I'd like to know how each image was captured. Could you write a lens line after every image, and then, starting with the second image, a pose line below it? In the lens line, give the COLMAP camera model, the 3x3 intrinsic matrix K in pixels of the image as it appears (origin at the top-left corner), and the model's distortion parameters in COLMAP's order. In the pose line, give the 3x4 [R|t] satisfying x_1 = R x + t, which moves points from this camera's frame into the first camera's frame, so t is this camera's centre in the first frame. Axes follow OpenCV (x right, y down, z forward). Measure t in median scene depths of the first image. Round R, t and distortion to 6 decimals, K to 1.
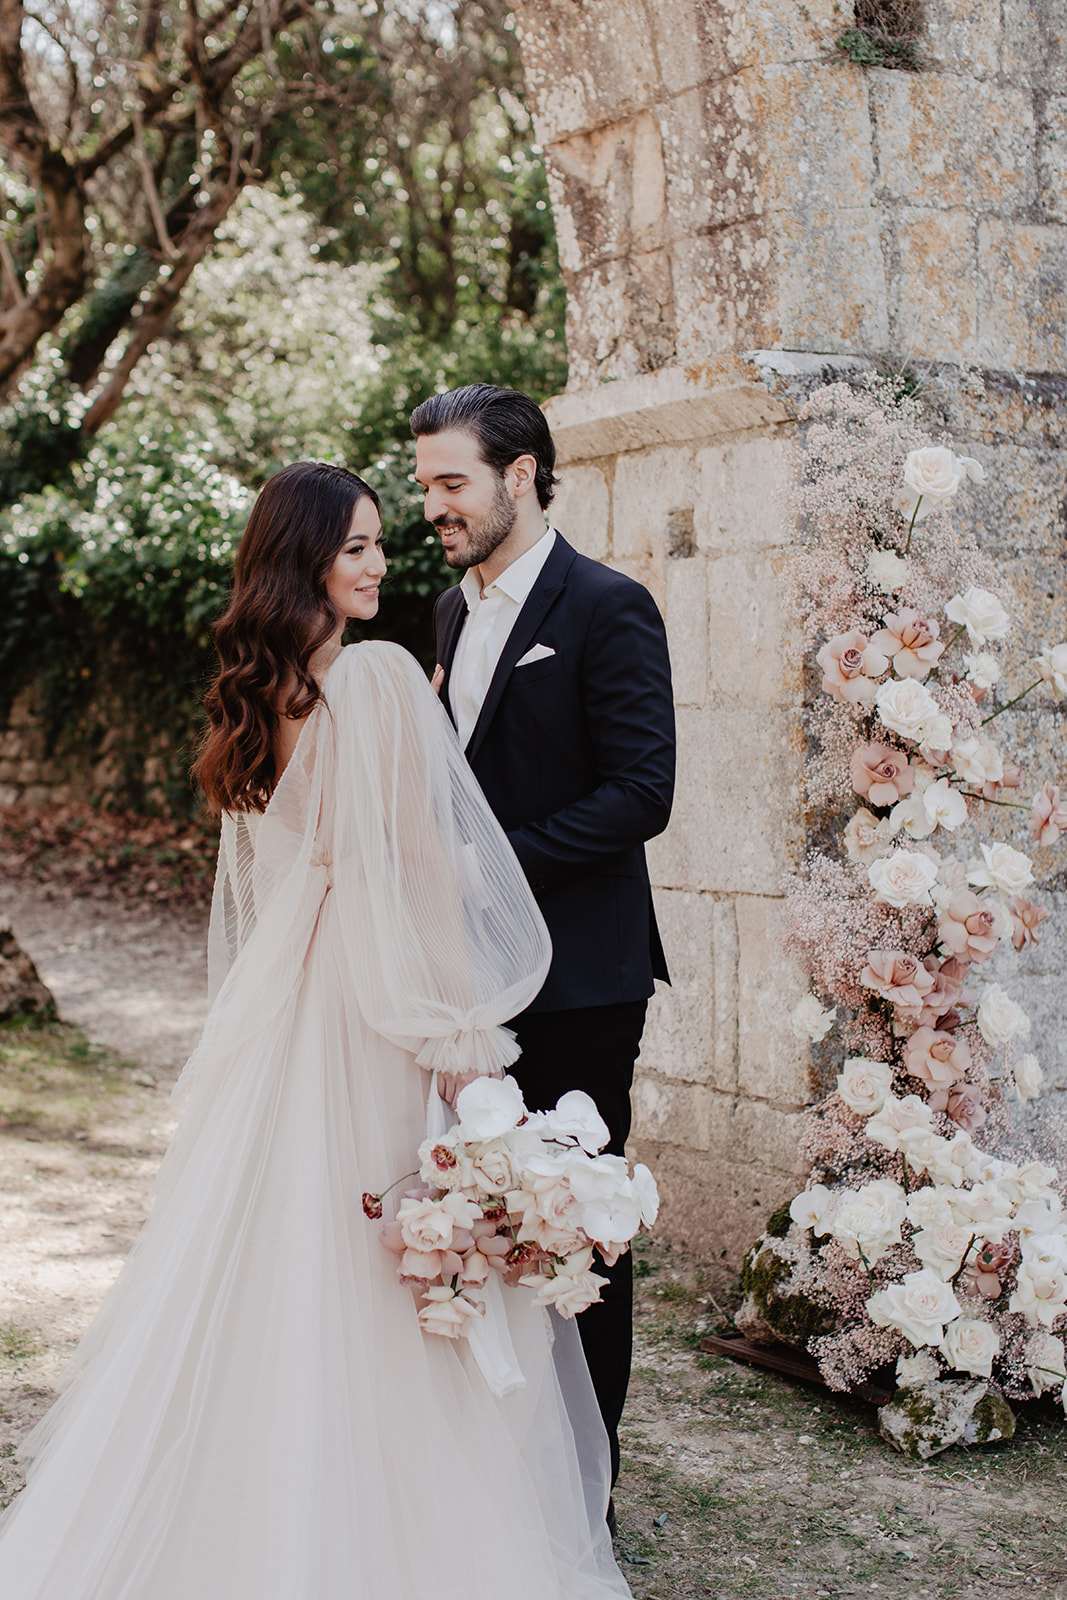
lens RADIAL K [[2589.7, 0, 466.1], [0, 2589.7, 798.0], [0, 0, 1]] dist [0.035259, -0.074694]
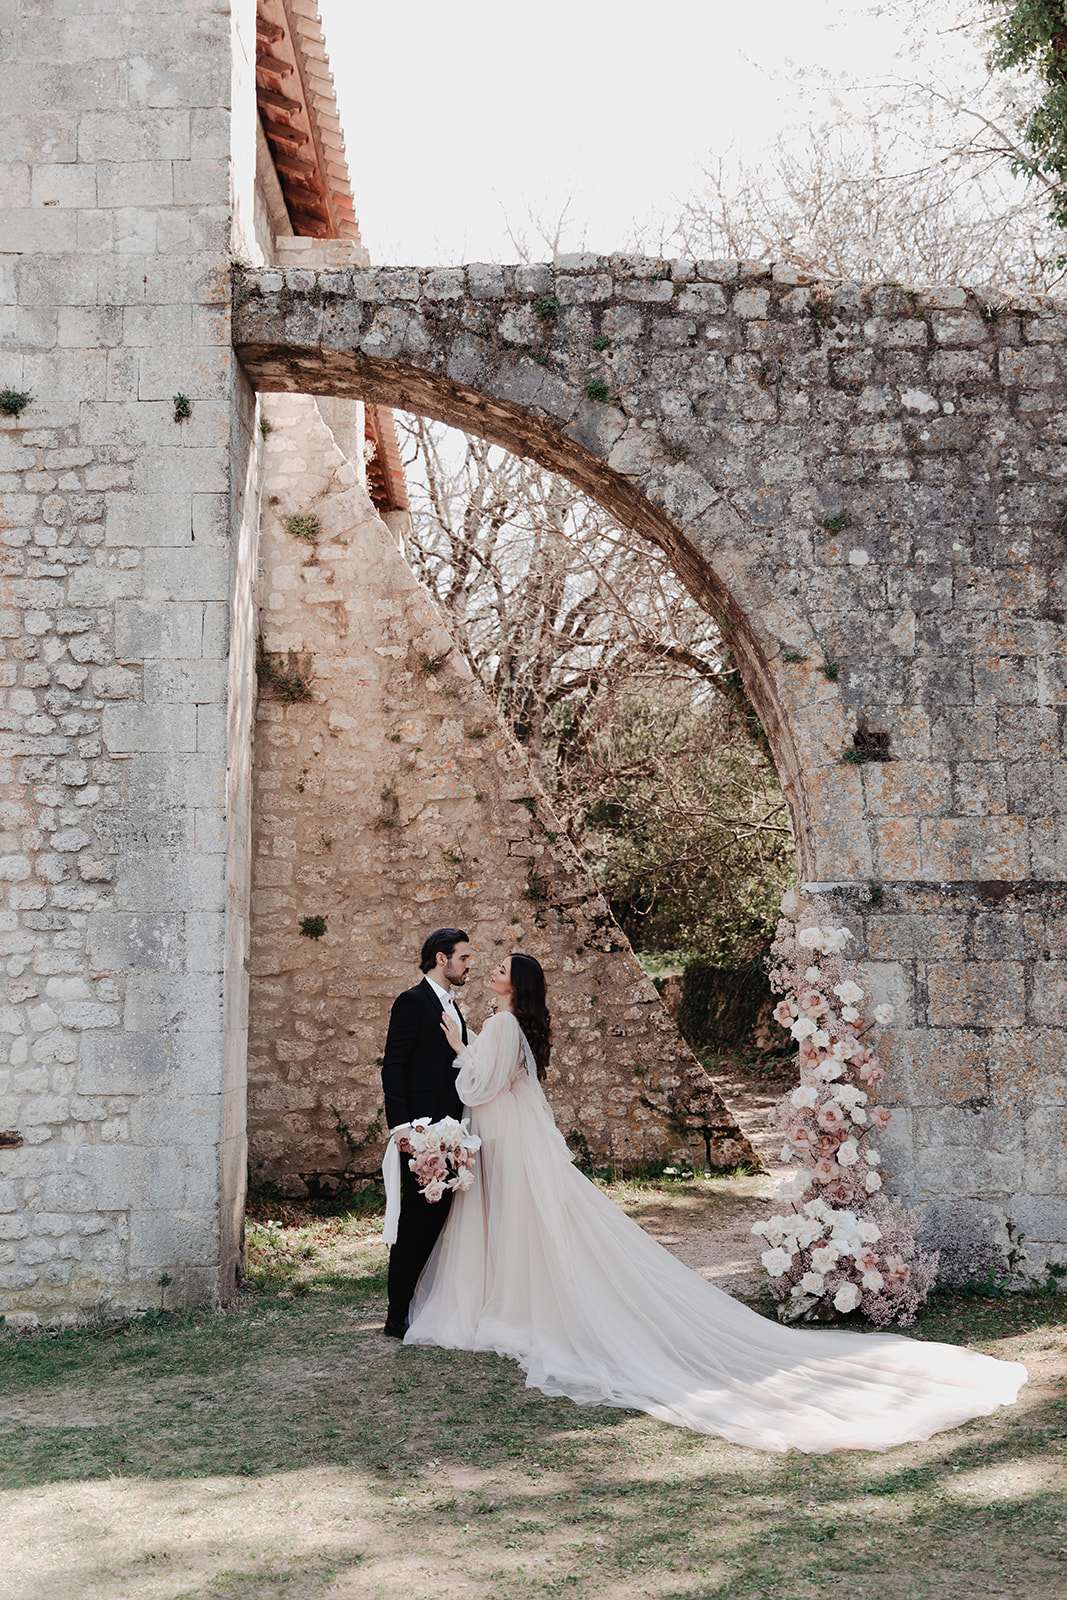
lens RADIAL K [[1839.7, 0, 533.5], [0, 1839.7, 800.0], [0, 0, 1]] dist [-0.012132, 0.001667]
pose [[0.854268, -0.060174, -0.516338, 0.767271], [-0.013831, 0.990295, -0.138291, -0.003884], [0.519648, 0.125279, 0.845145, -0.603695]]
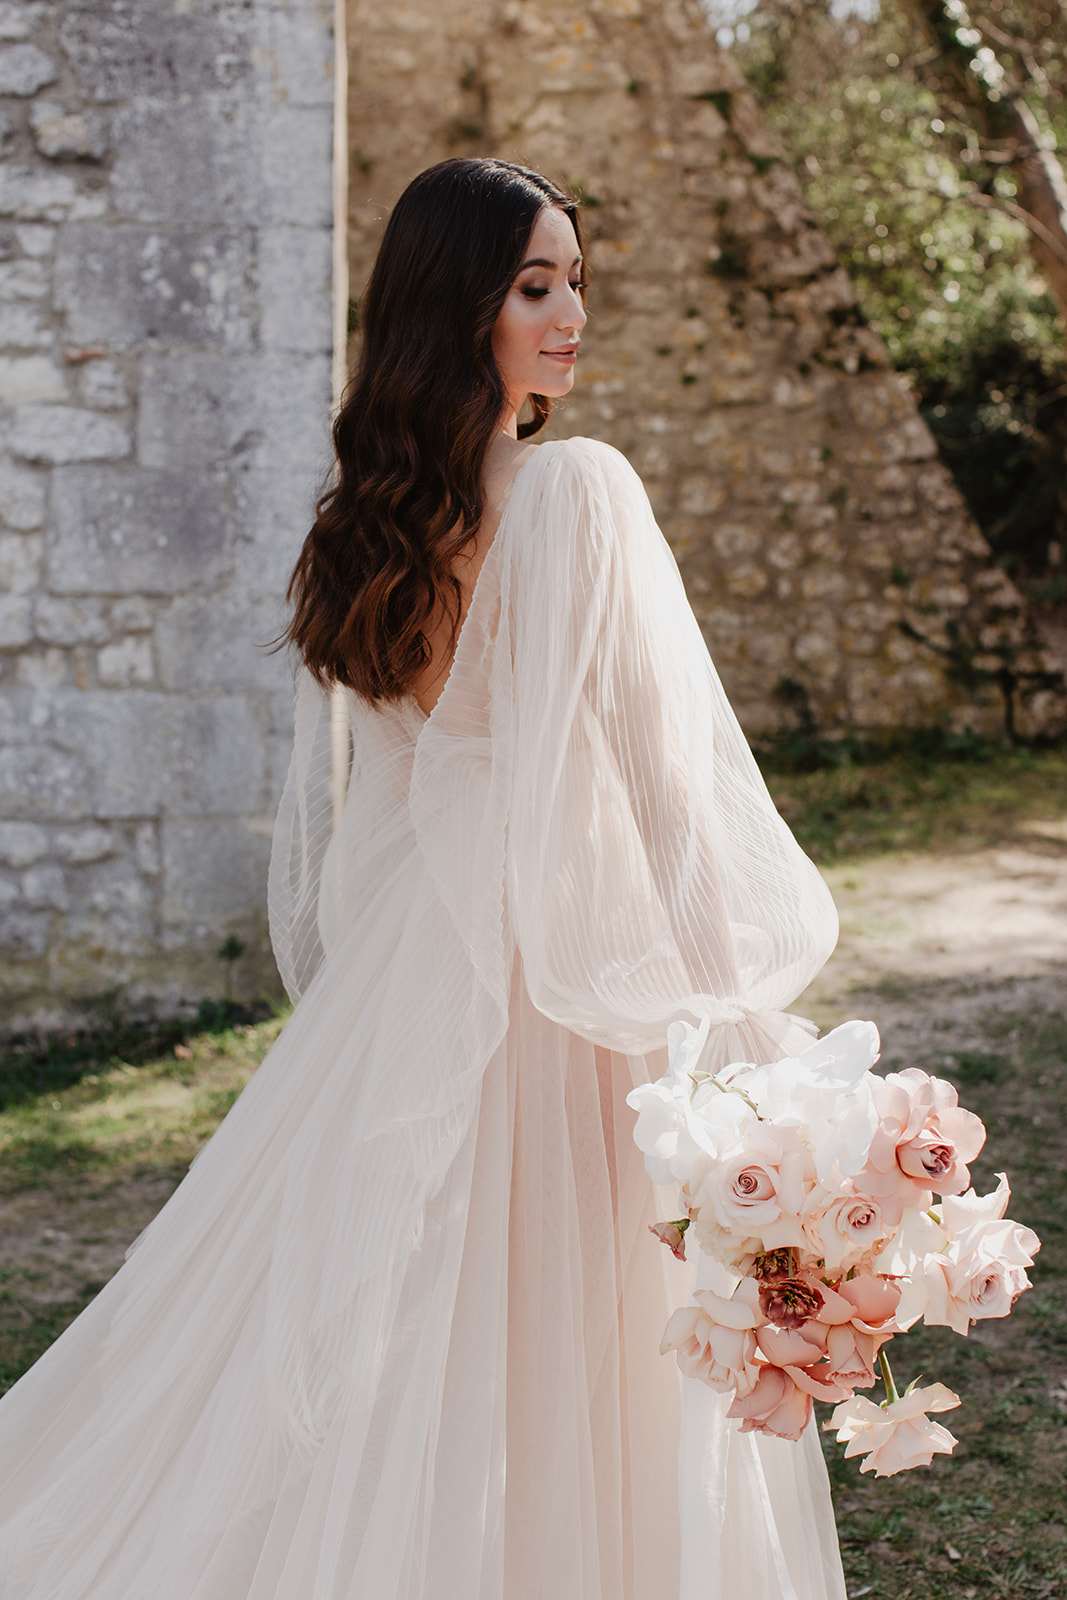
lens RADIAL K [[2565.9, 0, 593.9], [0, 2565.9, 804.7], [0, 0, 1]] dist [0.017285, -0.038406]
pose [[0.891290, 0.059564, -0.449505, 0.298360], [-0.024248, 0.996177, 0.083923, 0.027554], [0.452786, -0.063900, 0.889327, -0.316834]]
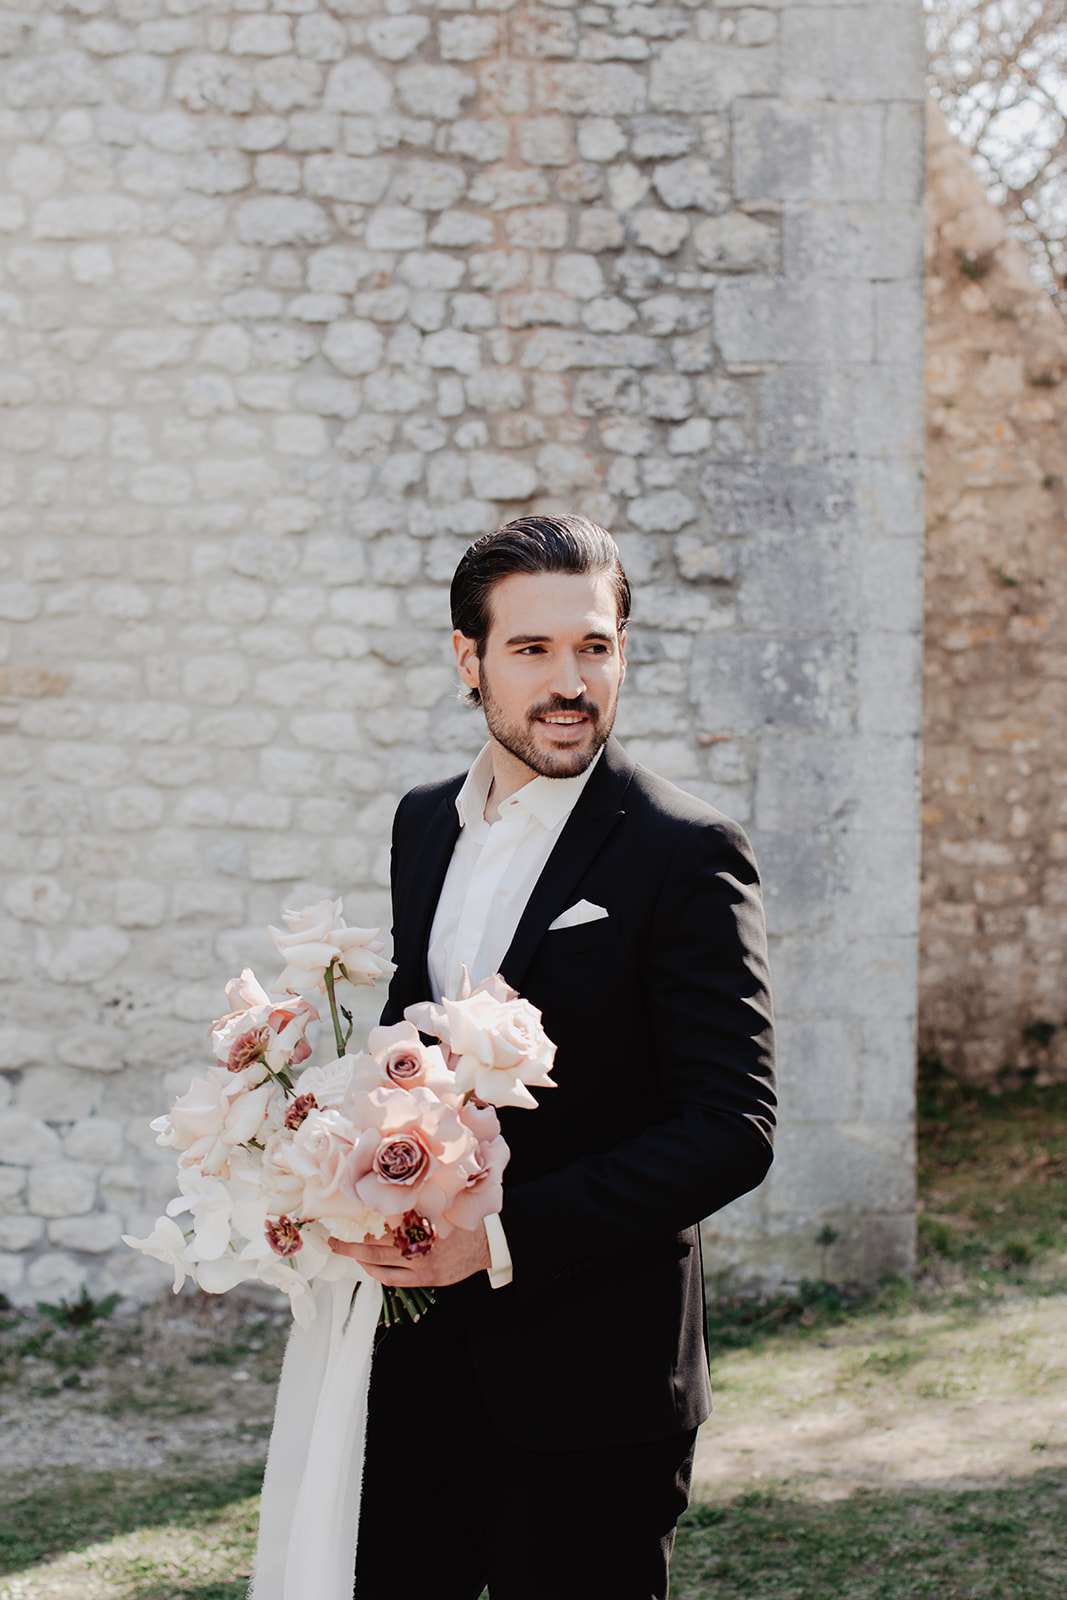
lens RADIAL K [[2593.3, 0, 527.8], [0, 2593.3, 853.1], [0, 0, 1]] dist [0.024076, 0.042580]
pose [[0.839296, 0.008272, -0.543612, 0.248580], [-0.024876, 0.999421, -0.023198, 0.026351], [0.543106, 0.032993, 0.839016, -0.619583]]
